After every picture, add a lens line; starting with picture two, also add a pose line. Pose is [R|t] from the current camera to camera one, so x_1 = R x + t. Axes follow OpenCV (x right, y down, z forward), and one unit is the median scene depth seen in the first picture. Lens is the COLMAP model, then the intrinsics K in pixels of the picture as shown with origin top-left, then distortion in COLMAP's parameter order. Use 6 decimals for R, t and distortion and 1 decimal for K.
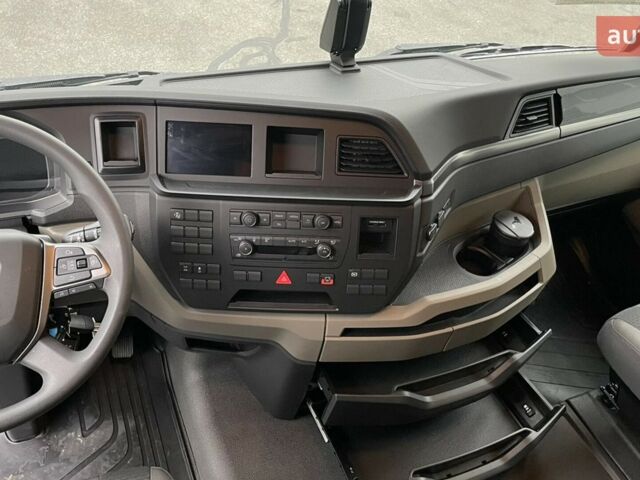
lens RADIAL K [[623.1, 0, 320.0], [0, 623.1, 240.0], [0, 0, 1]] dist [0.096422, -0.204775]
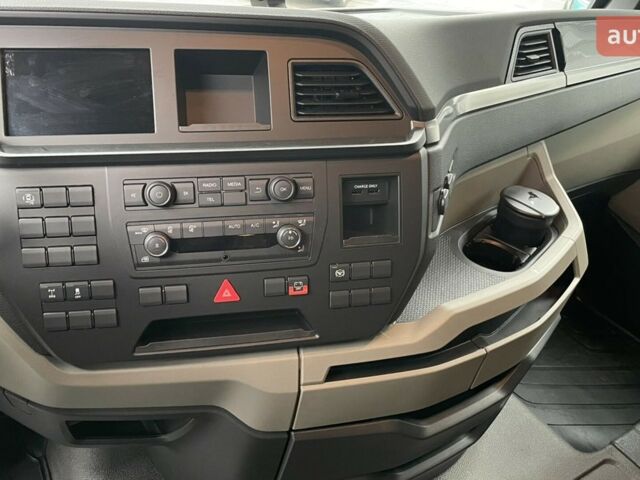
lens RADIAL K [[623.1, 0, 320.0], [0, 623.1, 240.0], [0, 0, 1]] dist [0.096422, -0.204775]
pose [[0.983493, -0.099751, 0.150970, -0.054449], [0.118797, 0.985284, -0.122891, 0.095393], [-0.136490, 0.138797, 0.980870, 0.385922]]
